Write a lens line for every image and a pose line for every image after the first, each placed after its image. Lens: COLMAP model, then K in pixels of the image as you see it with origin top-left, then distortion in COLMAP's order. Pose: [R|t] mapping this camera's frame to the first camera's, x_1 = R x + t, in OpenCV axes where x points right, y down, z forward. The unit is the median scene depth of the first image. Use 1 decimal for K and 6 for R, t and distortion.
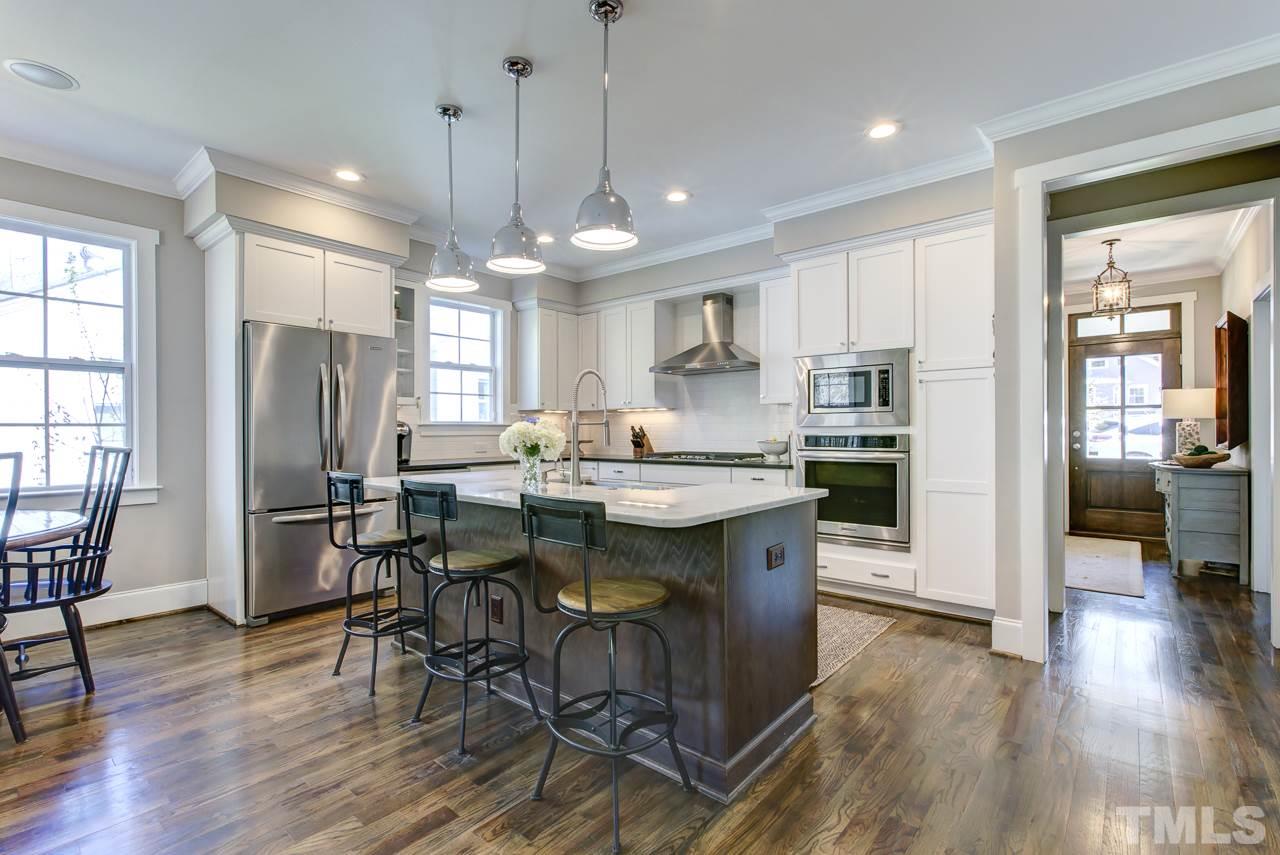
lens RADIAL K [[594.6, 0, 636.2], [0, 594.6, 430.3], [0, 0, 1]] dist [-0.002158, -0.000959]
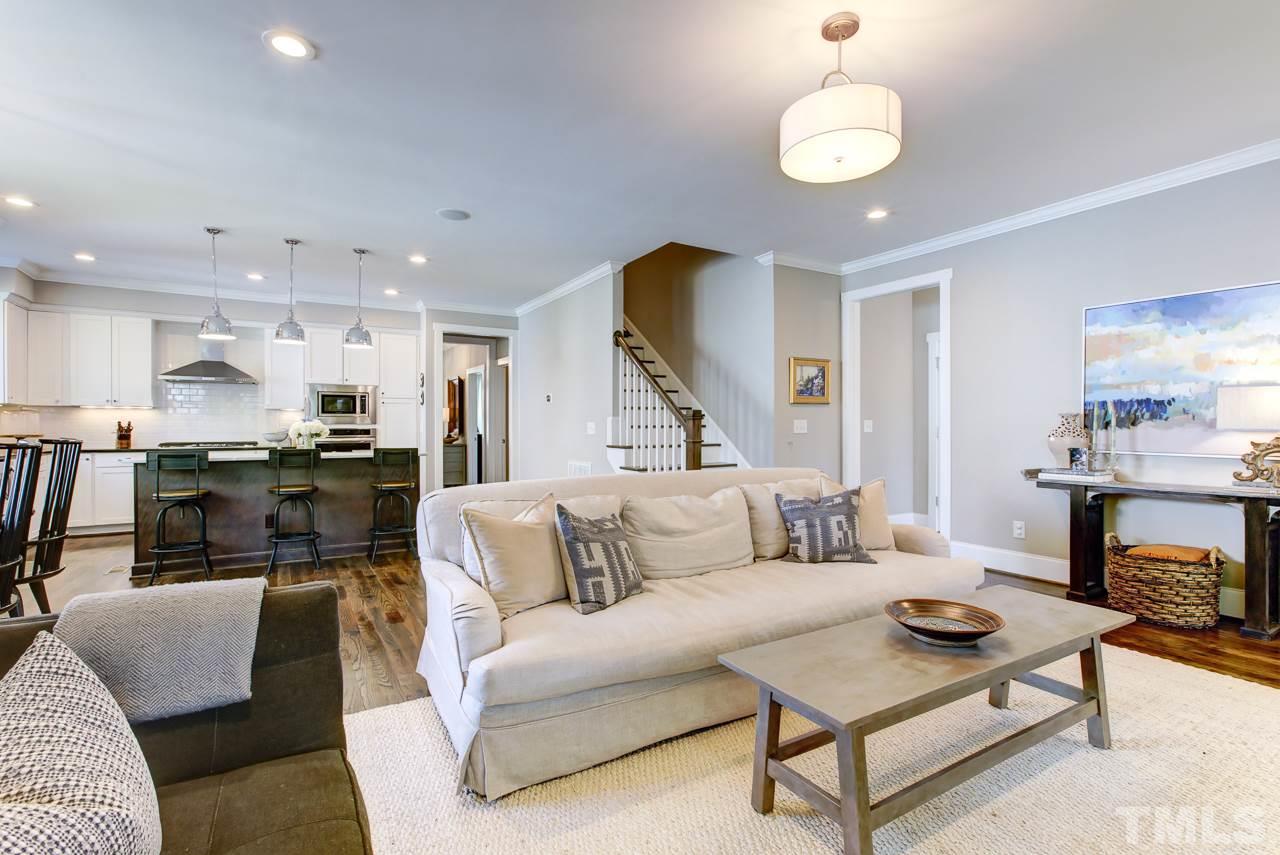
lens RADIAL K [[594.6, 0, 636.2], [0, 594.6, 430.3], [0, 0, 1]] dist [-0.002158, -0.000959]
pose [[0.325322, -0.001212, 0.945602, -0.835915], [-0.004507, 0.999986, 0.002832, 0.002640], [-0.945592, -0.005183, 0.325312, -0.355285]]
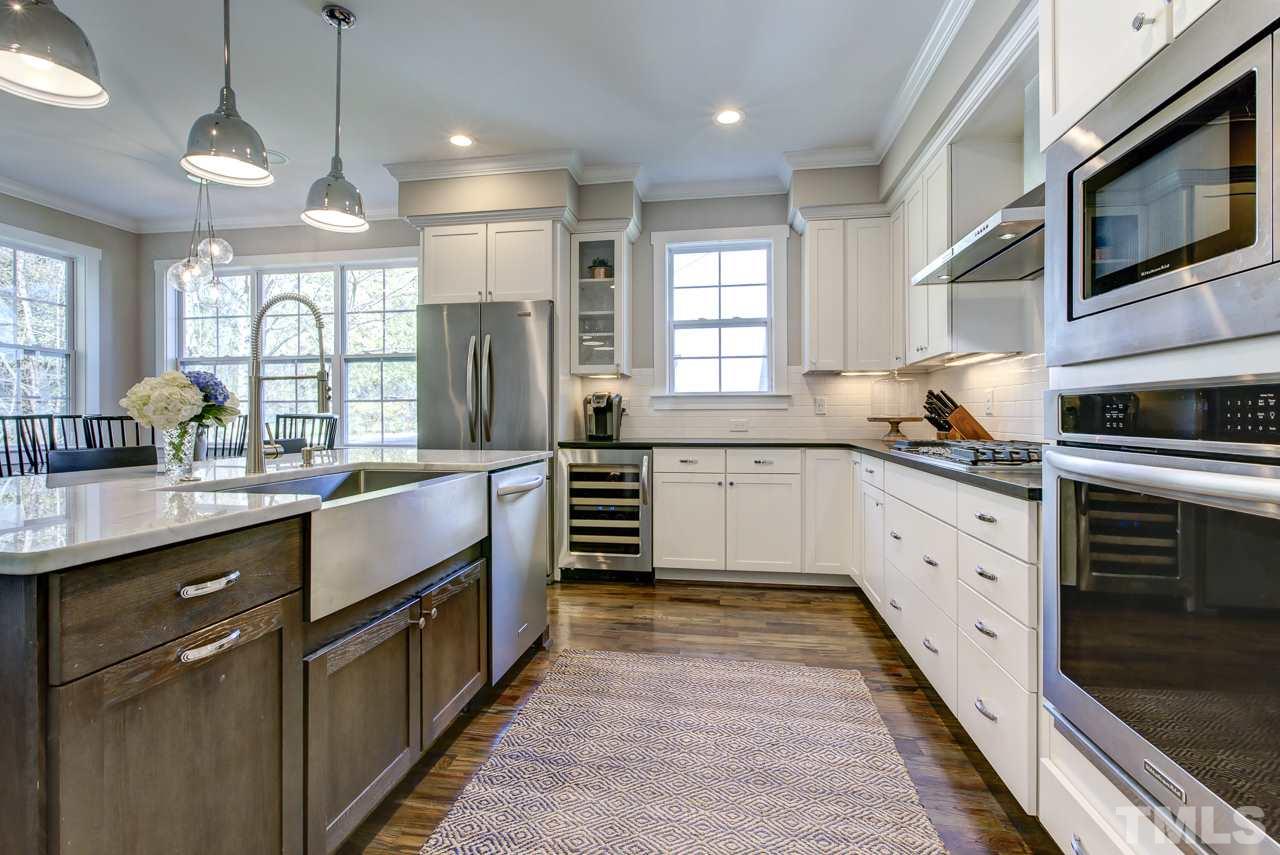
lens RADIAL K [[605.9, 0, 640.0], [0, 605.9, 427.5], [0, 0, 1]] dist [-0.001007, -0.000242]
pose [[0.522721, 0.017366, -0.852327, 0.367000], [0.007483, 0.999661, 0.024958, 0.012632], [0.852471, -0.019424, 0.522414, 0.513932]]
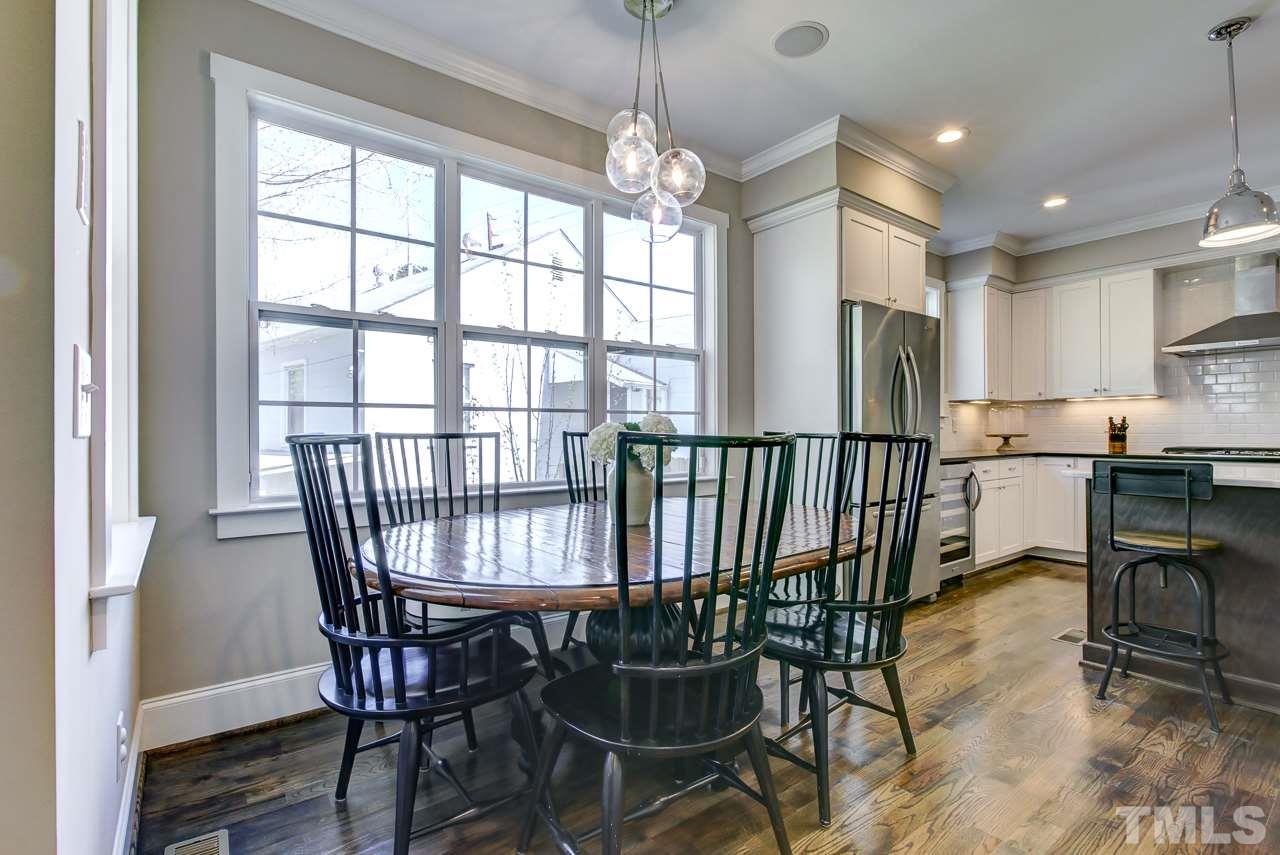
lens RADIAL K [[594.6, 0, 636.2], [0, 594.6, 430.3], [0, 0, 1]] dist [-0.002158, -0.000959]
pose [[0.976542, 0.000285, -0.215329, -0.535285], [-0.000338, 1.000000, -0.000209, 0.013946], [0.215329, 0.000276, 0.976542, 0.010239]]
